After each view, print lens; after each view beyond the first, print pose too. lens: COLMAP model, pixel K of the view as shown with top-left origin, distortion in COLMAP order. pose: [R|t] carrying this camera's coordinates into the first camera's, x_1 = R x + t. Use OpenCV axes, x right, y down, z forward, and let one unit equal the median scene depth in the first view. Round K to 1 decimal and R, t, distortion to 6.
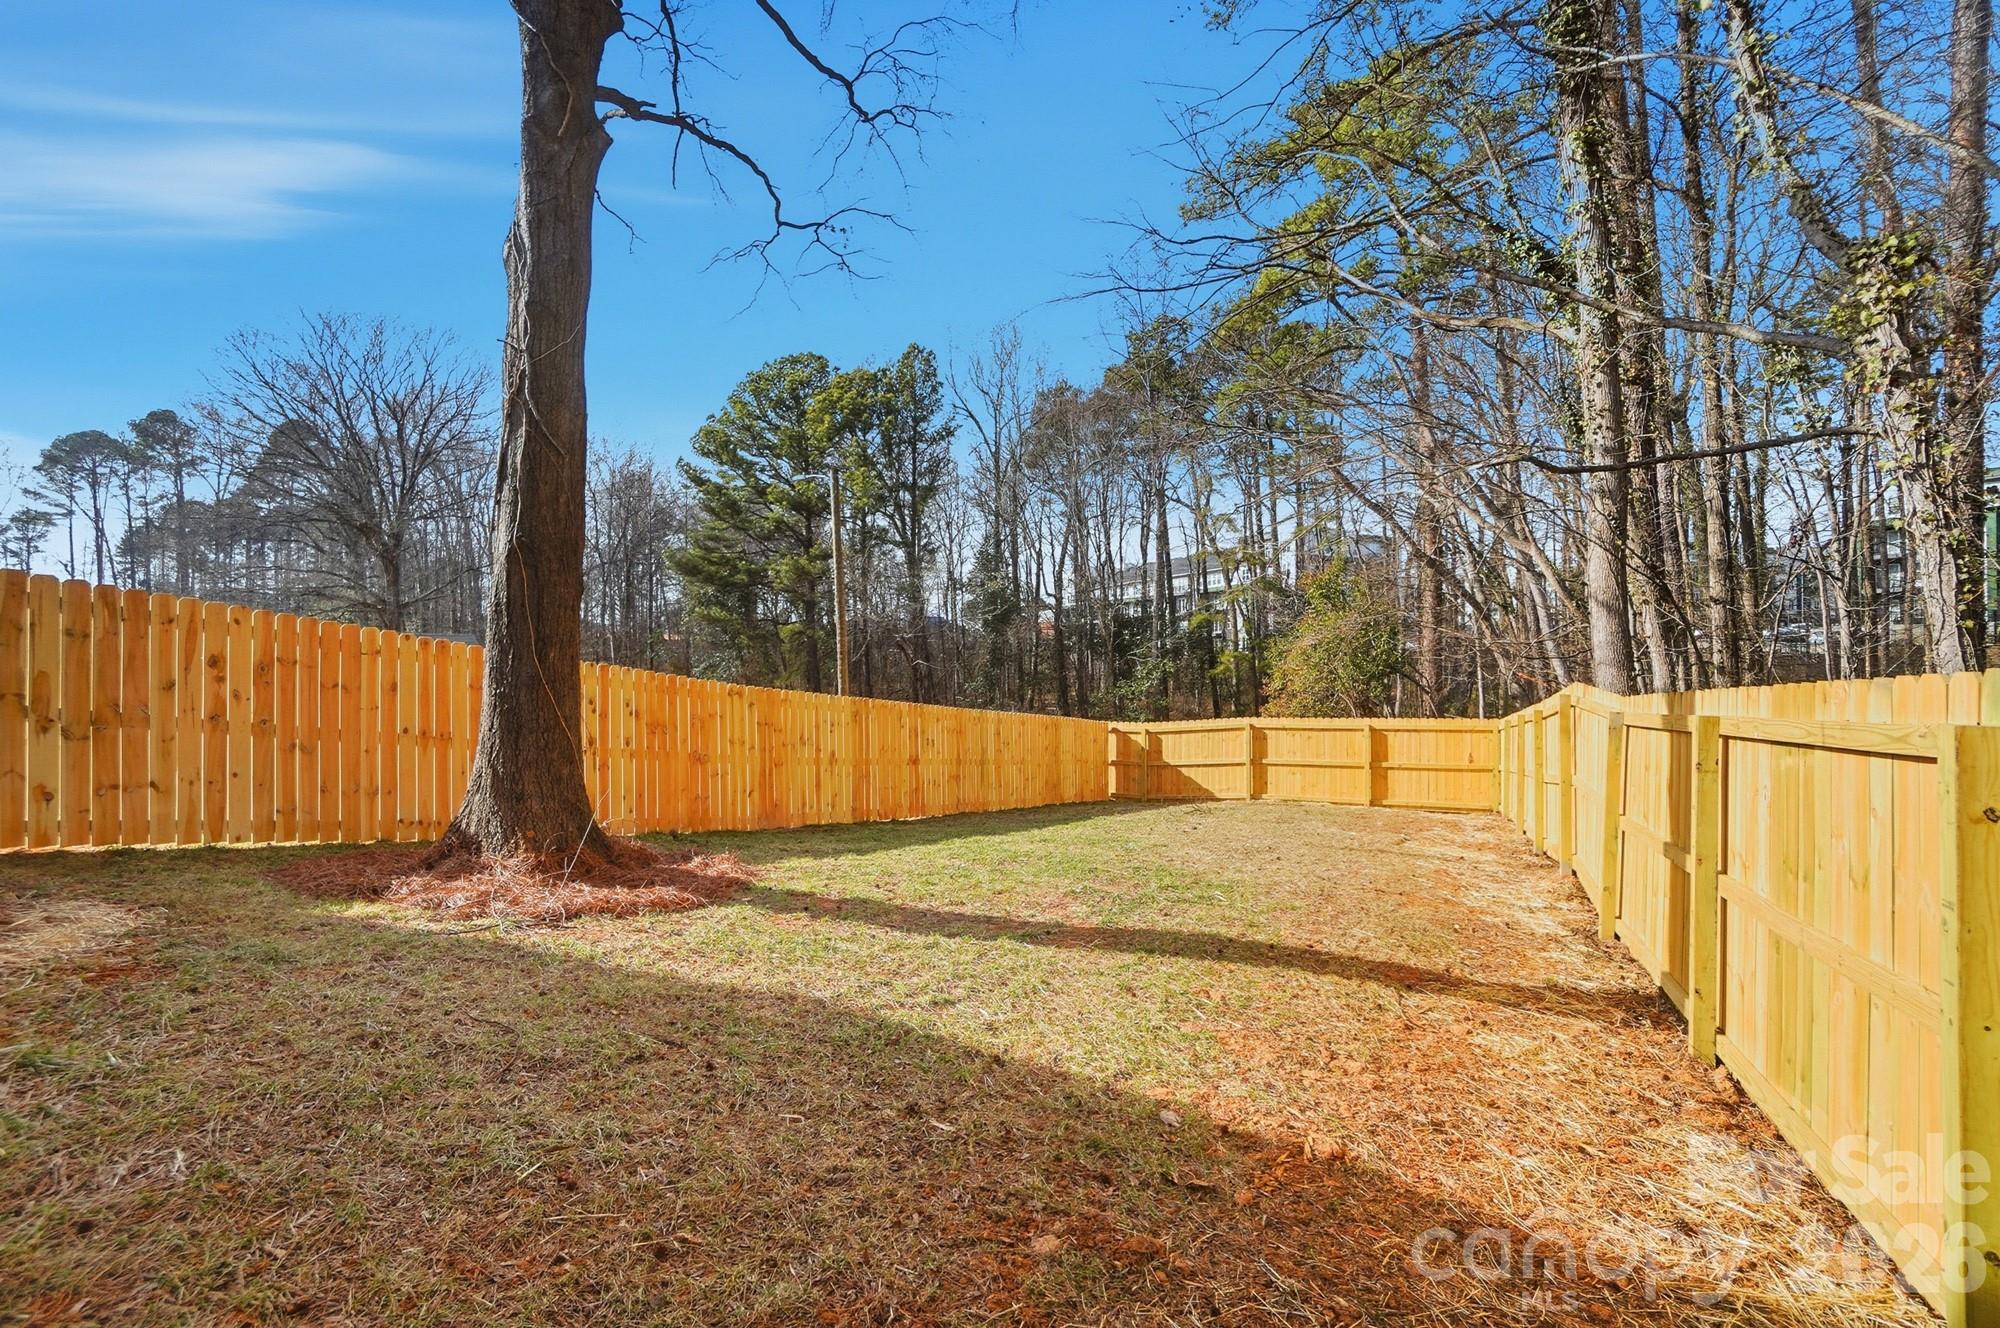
lens RADIAL K [[843.1, 0, 1000.8], [0, 843.1, 698.4], [0, 0, 1]] dist [-0.041648, 0.000125]
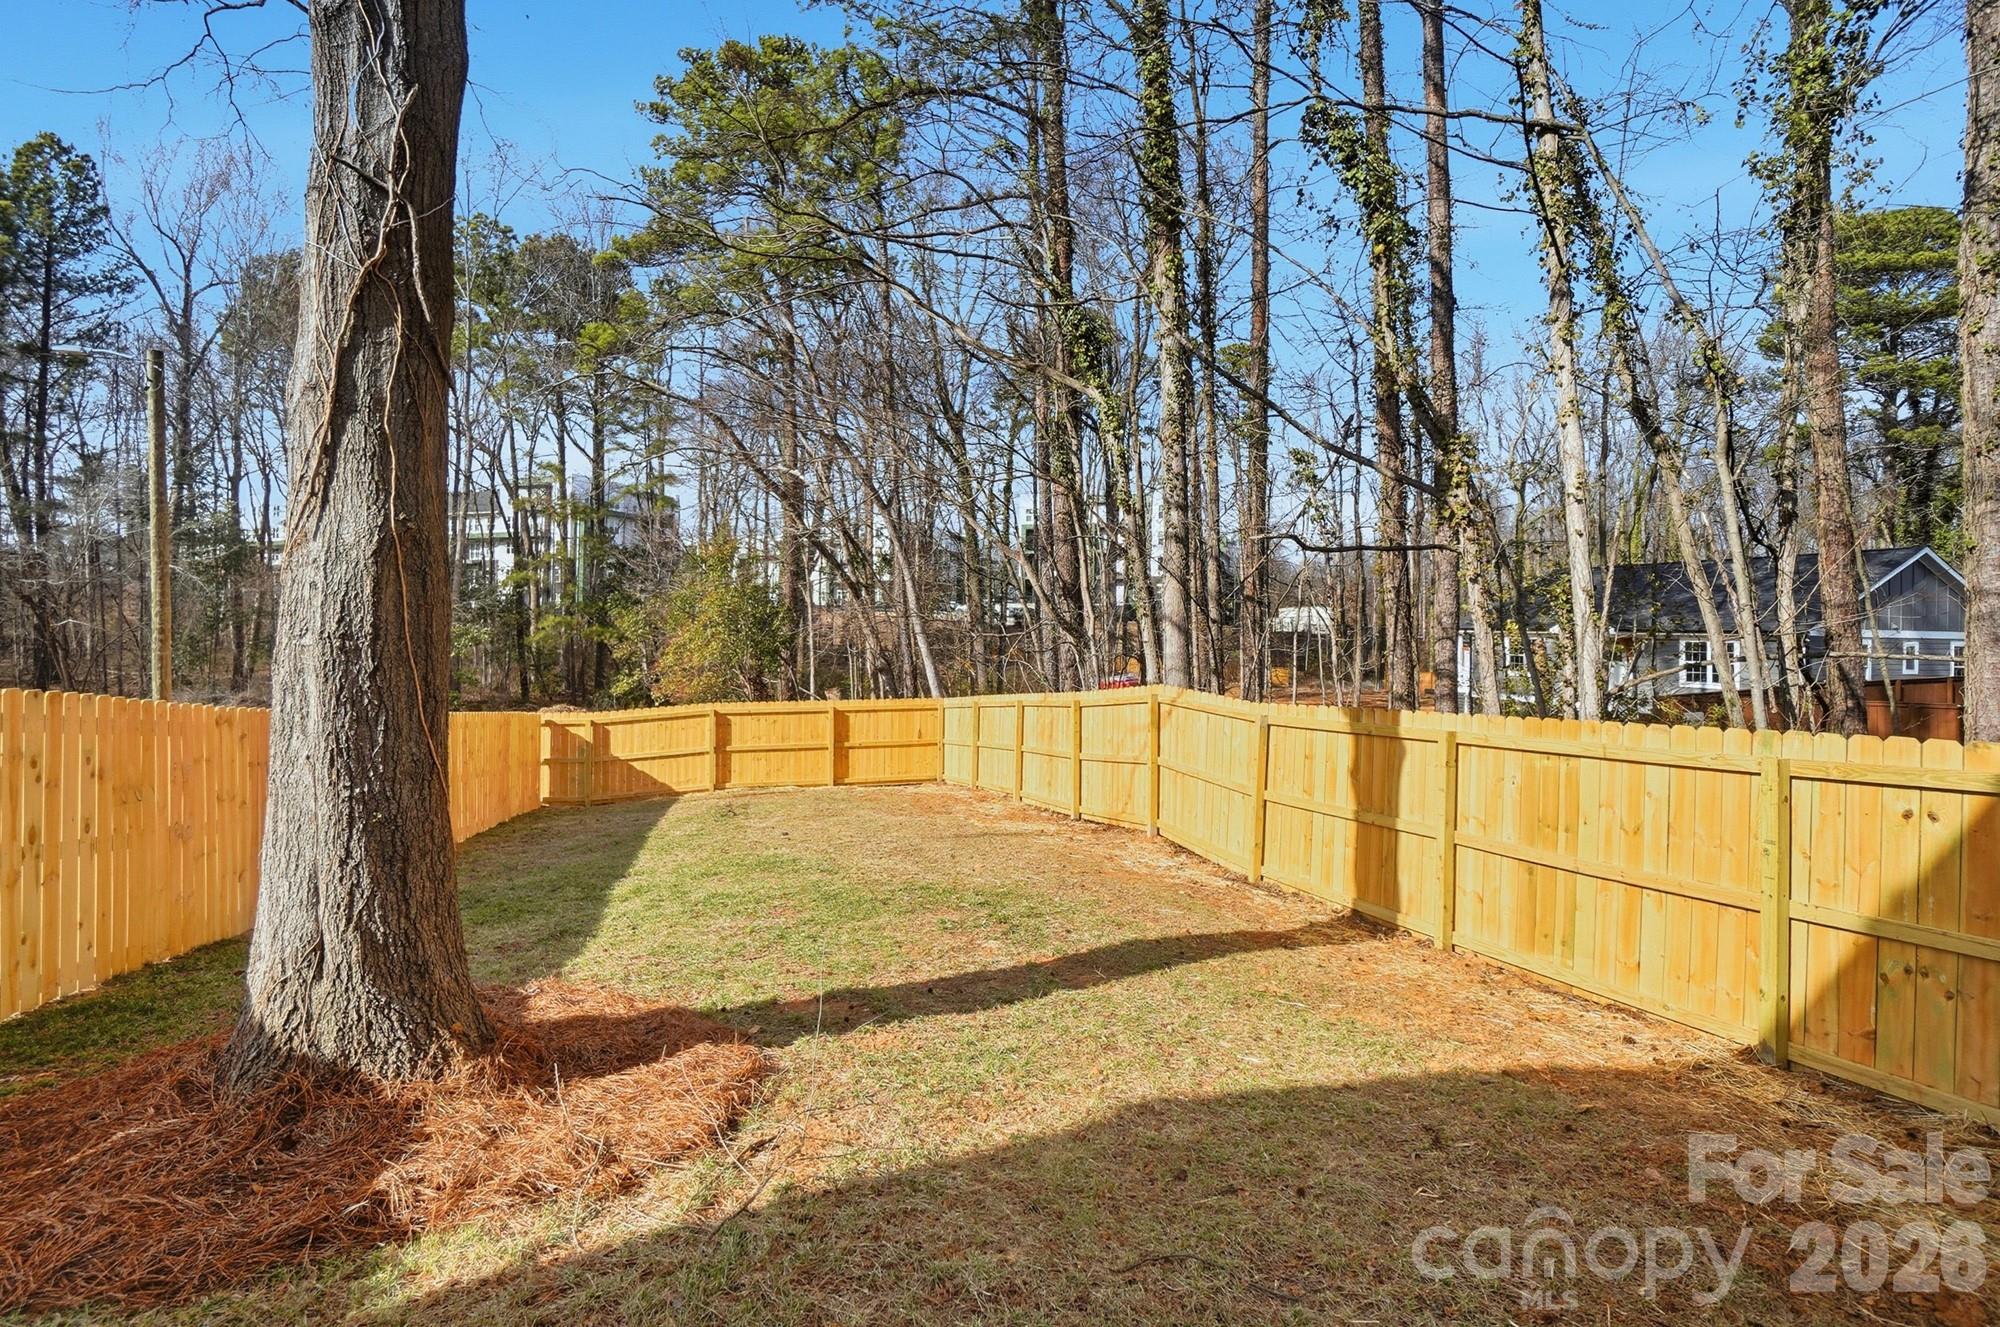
lens RADIAL K [[886.8, 0, 999.2], [0, 886.8, 668.4], [0, 0, 1]] dist [-0.064226, 0.025006]
pose [[0.728987, -0.012903, 0.684406, -0.155934], [0.011372, 0.999913, 0.006739, -0.020572], [-0.684433, 0.002871, 0.729070, 0.063437]]
